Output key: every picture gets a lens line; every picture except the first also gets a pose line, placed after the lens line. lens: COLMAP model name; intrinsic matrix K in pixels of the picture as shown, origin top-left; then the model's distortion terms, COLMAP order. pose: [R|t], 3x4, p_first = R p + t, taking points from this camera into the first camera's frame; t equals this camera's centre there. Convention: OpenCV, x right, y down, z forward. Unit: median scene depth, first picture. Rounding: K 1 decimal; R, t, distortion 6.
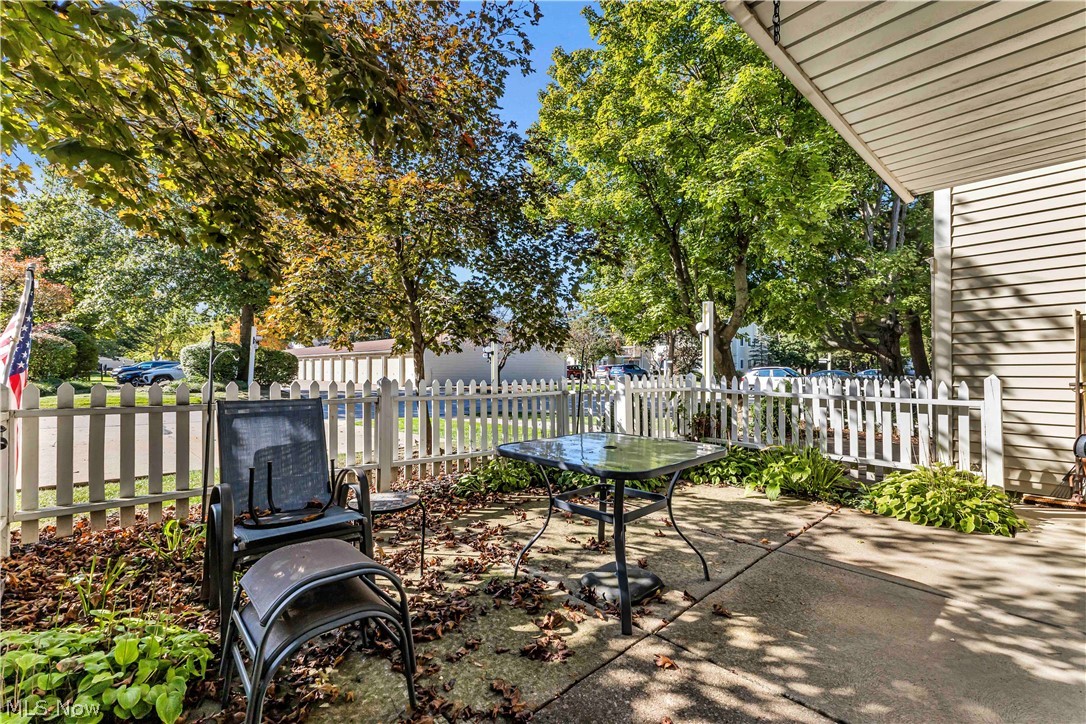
lens RADIAL K [[470.8, 0, 544.7], [0, 470.8, 359.9], [0, 0, 1]] dist [-0.000916, -0.000562]
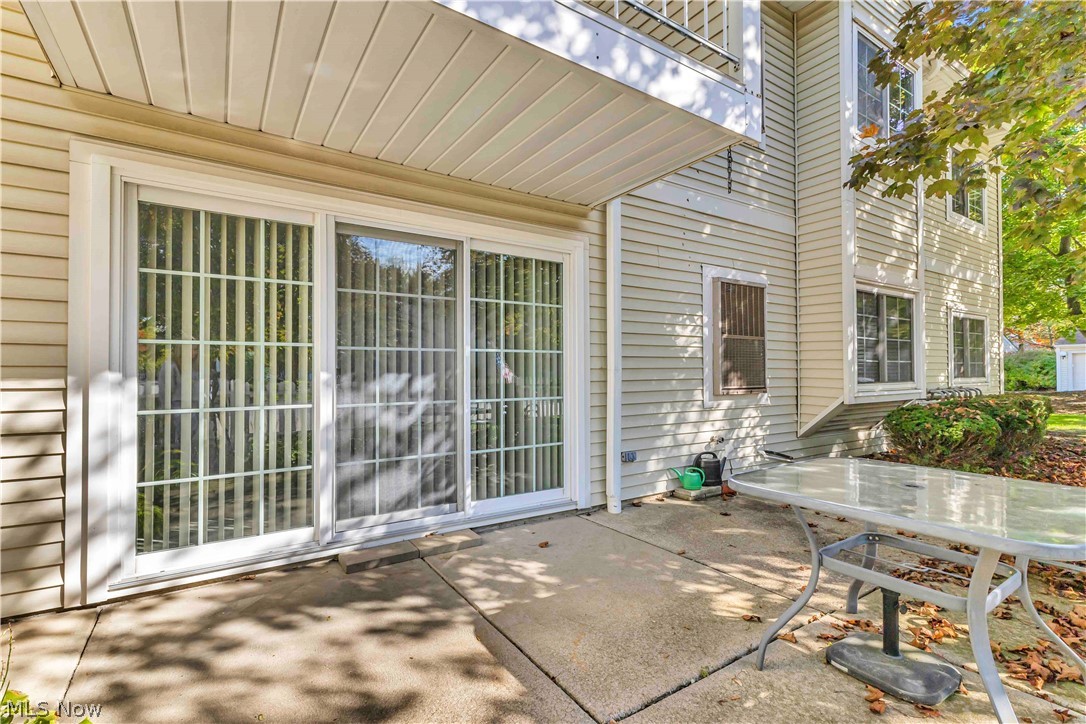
lens RADIAL K [[470.8, 0, 544.7], [0, 470.8, 359.9], [0, 0, 1]] dist [-0.000916, -0.000562]
pose [[-0.982747, 0.001586, 0.184949, 0.562652], [-0.004203, 0.999513, -0.030906, 0.028869], [-0.184909, -0.031150, -0.982262, 1.886898]]
